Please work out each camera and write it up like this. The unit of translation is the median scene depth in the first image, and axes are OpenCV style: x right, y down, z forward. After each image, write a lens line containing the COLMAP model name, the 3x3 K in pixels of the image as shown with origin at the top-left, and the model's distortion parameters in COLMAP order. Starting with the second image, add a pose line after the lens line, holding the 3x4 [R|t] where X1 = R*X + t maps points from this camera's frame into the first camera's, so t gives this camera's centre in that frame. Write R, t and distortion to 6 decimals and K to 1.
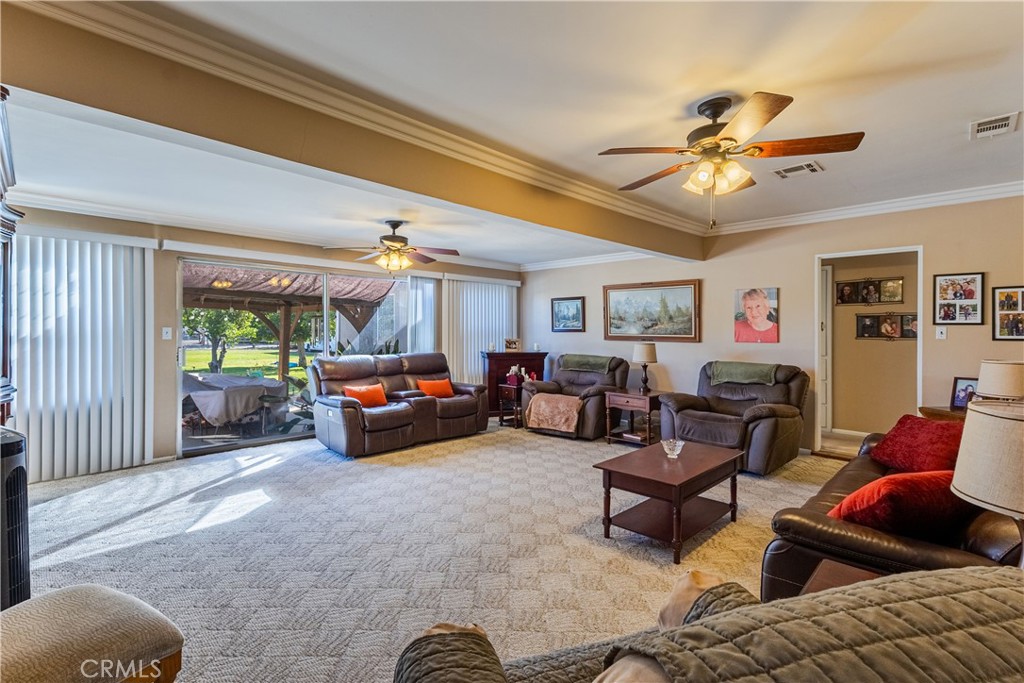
lens RADIAL K [[476.3, 0, 512.0], [0, 476.3, 341.5], [0, 0, 1]] dist [0.000534, -0.000082]
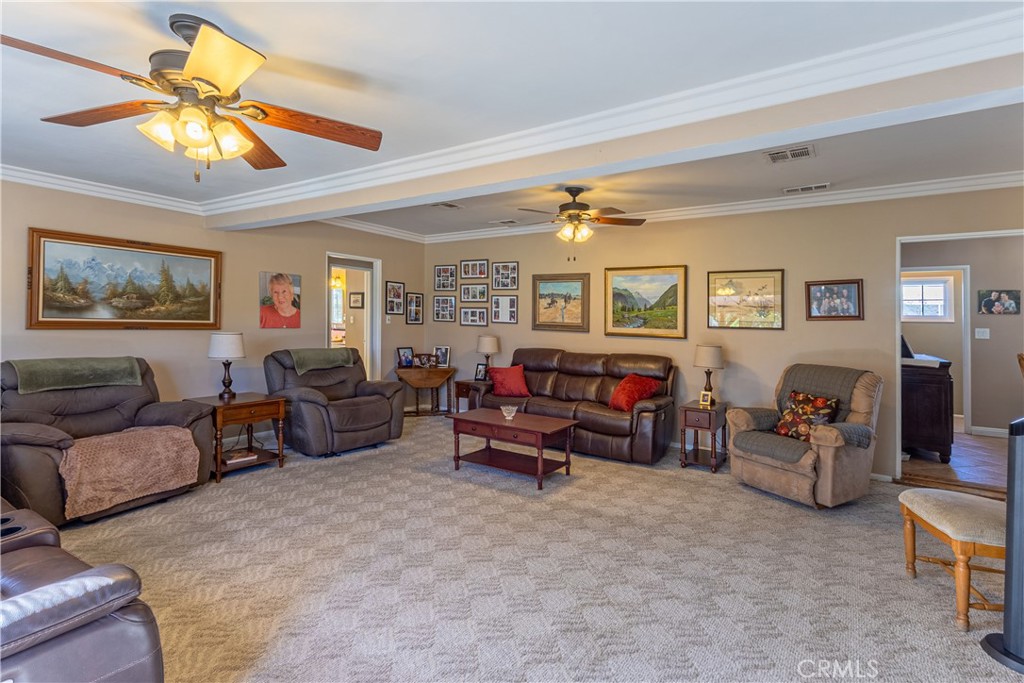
lens RADIAL K [[493.1, 0, 524.7], [0, 493.1, 313.7], [0, 0, 1]] dist [0.013479, -0.000033]
pose [[-0.198217, 0.005094, 0.980145, -0.726074], [-0.000771, 0.999985, -0.005353, -0.028622], [-0.980158, -0.001816, -0.198210, 0.887622]]
